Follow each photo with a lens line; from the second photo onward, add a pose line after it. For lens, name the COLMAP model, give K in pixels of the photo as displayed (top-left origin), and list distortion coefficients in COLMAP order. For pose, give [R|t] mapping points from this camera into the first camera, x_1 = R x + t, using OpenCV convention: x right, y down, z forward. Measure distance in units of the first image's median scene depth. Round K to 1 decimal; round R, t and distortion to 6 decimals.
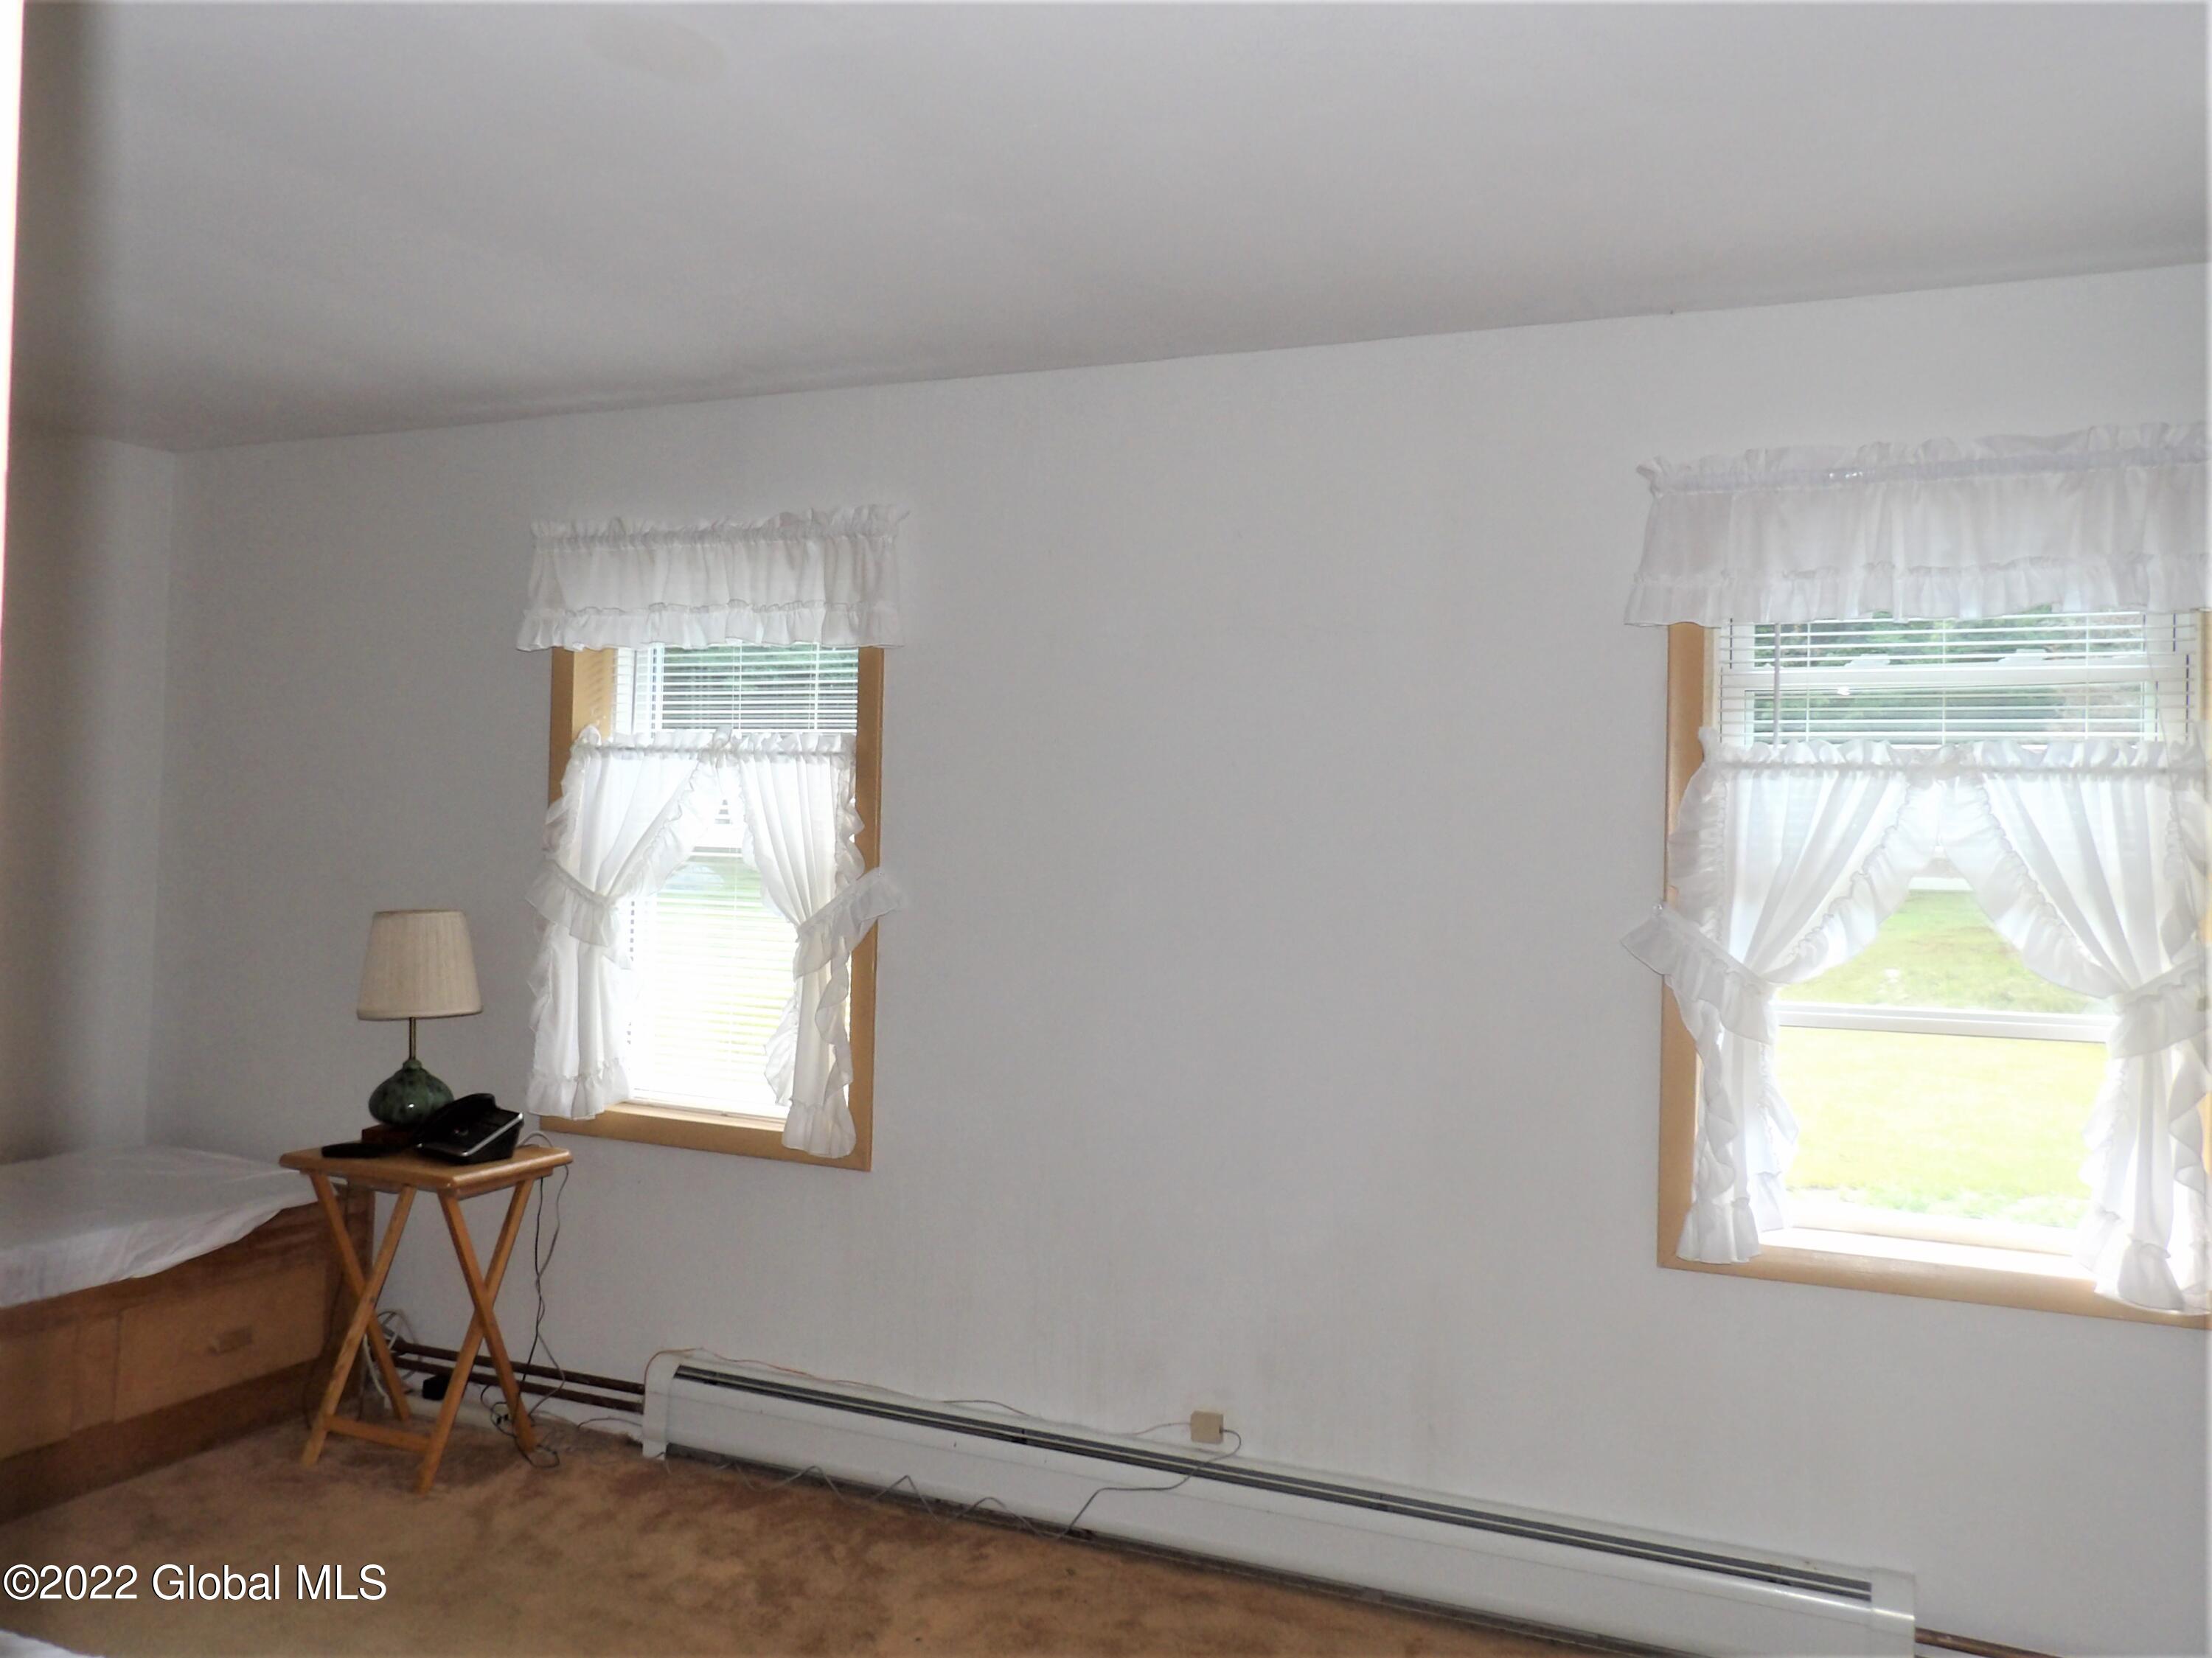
lens RADIAL K [[1587.7, 0, 1094.6], [0, 1587.7, 822.5], [0, 0, 1]] dist [-0.034356, 0.043705]
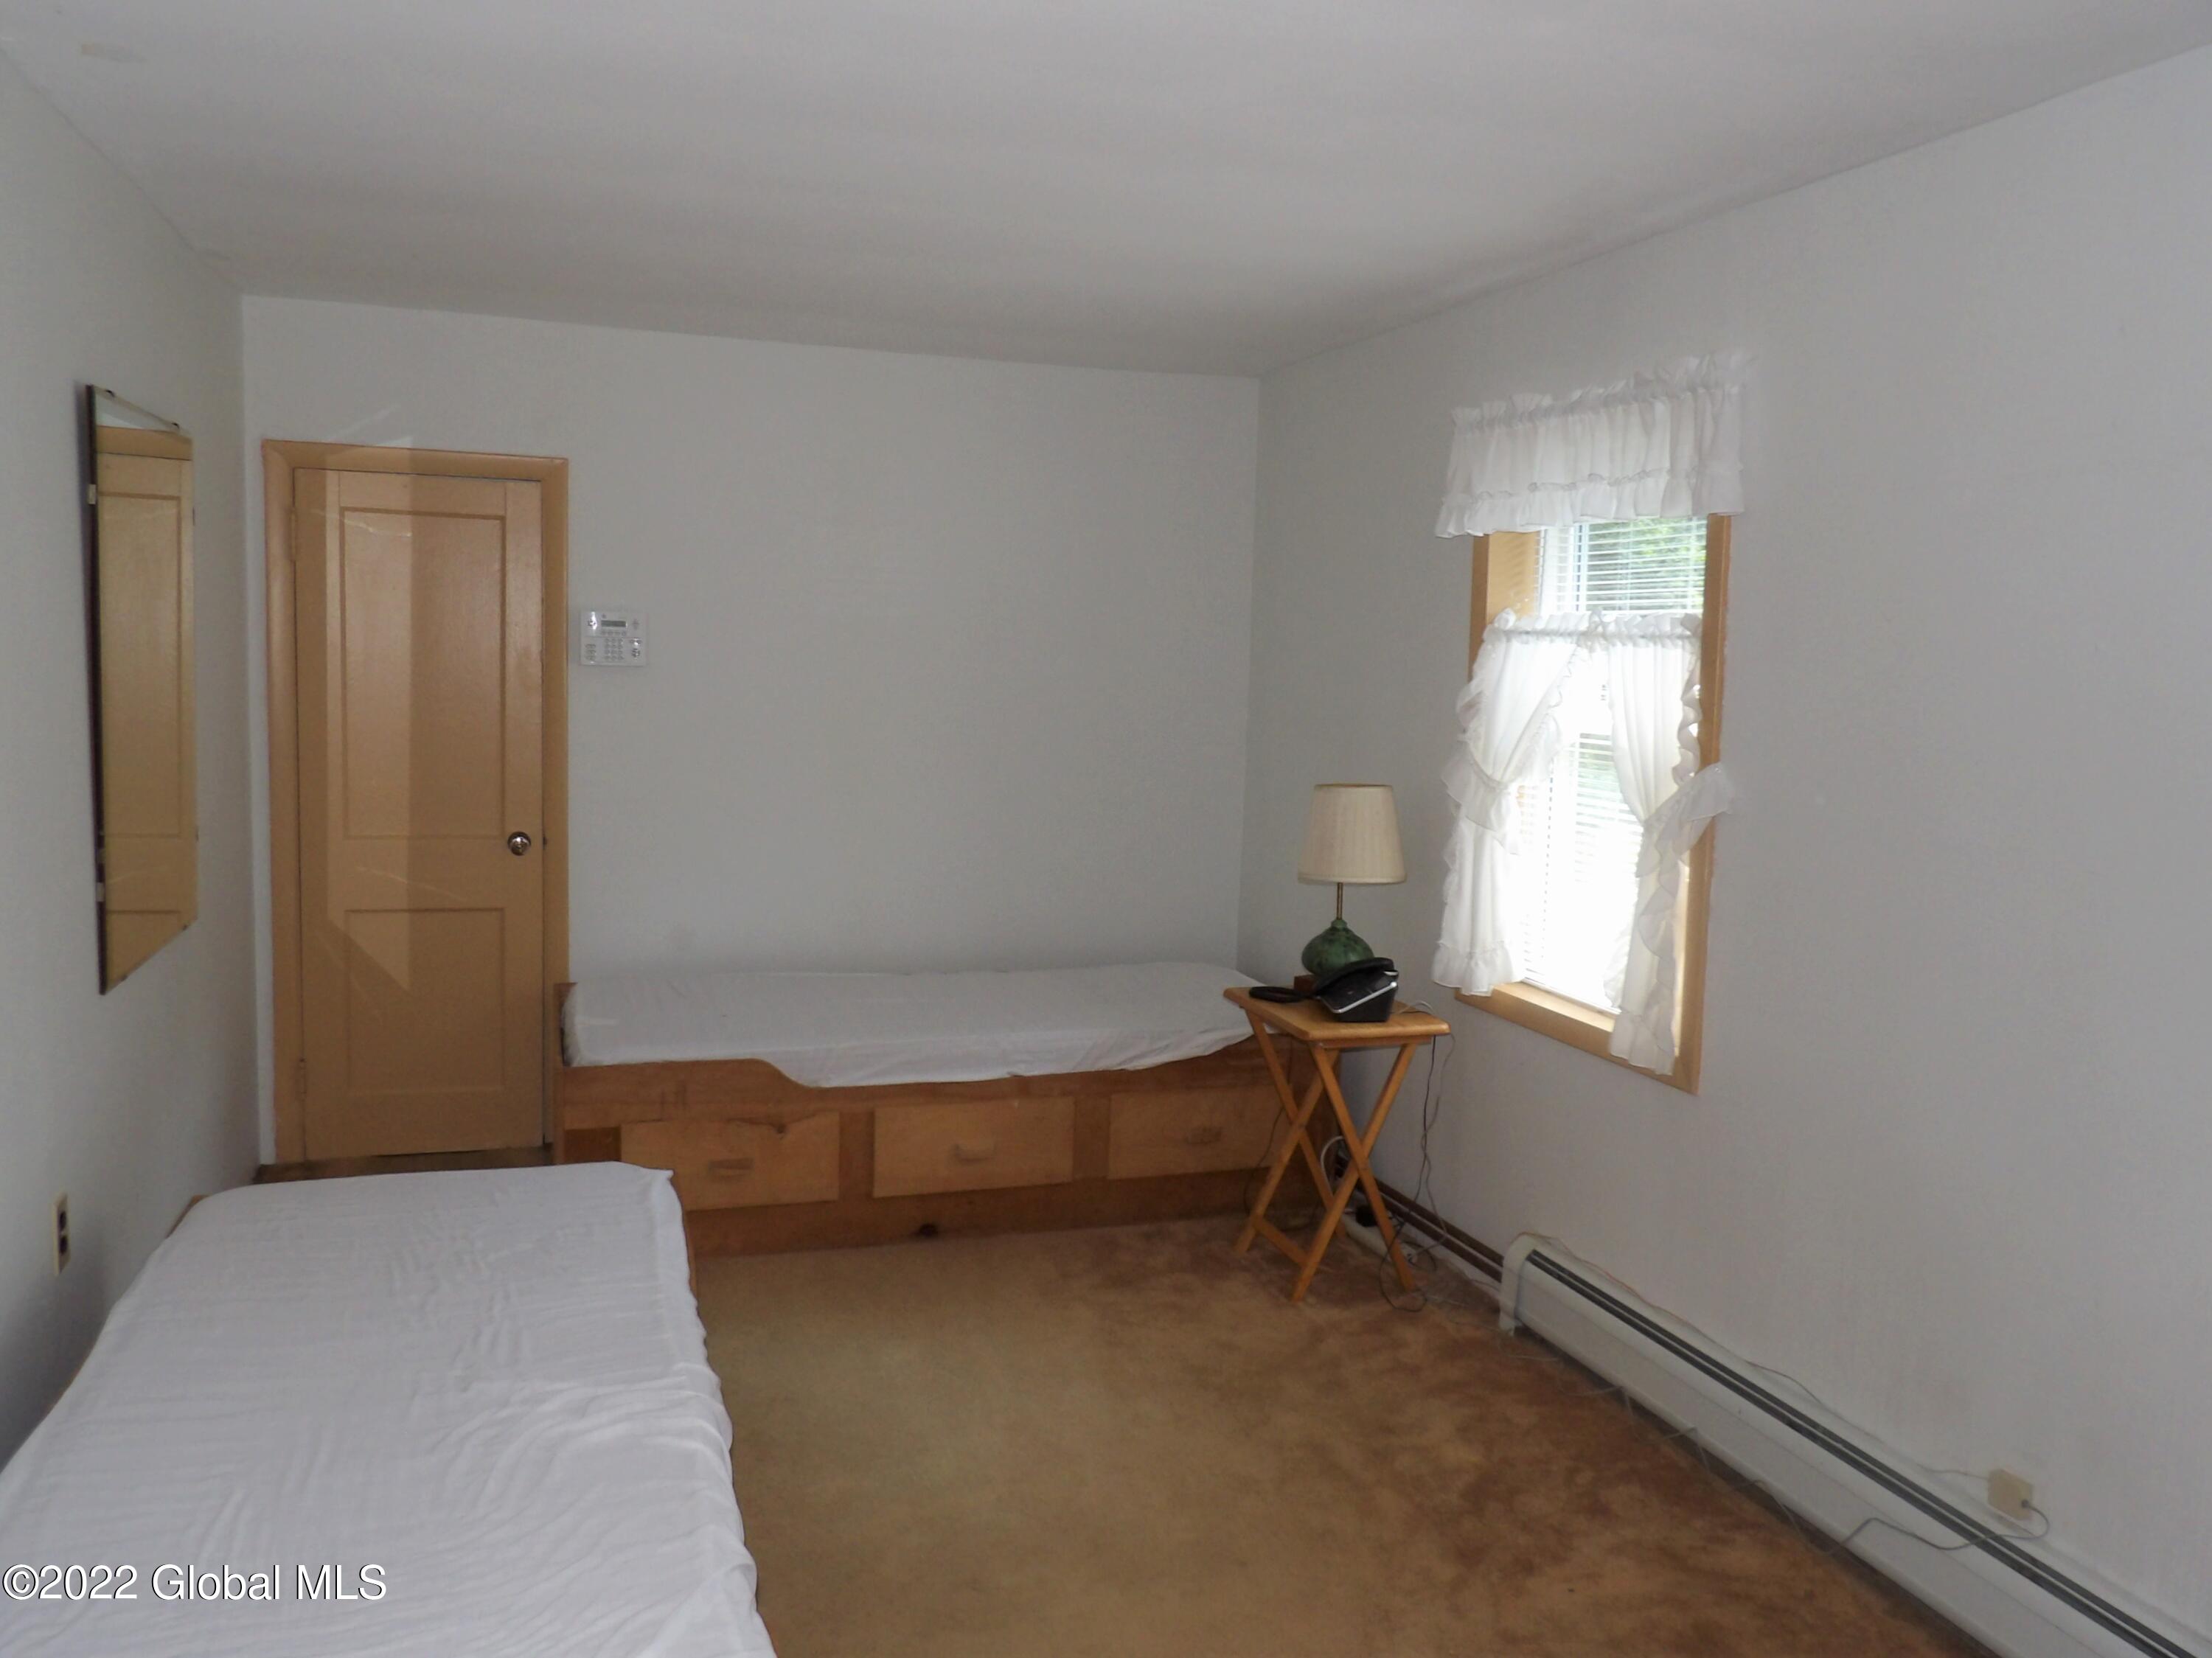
lens RADIAL K [[1560.3, 0, 1114.9], [0, 1560.3, 824.2], [0, 0, 1]] dist [-0.026838, 0.036692]
pose [[0.706585, 0.065540, -0.704587, 0.232945], [-0.001412, 0.995830, 0.091215, -0.016766], [0.707627, -0.063456, 0.703731, 0.133226]]
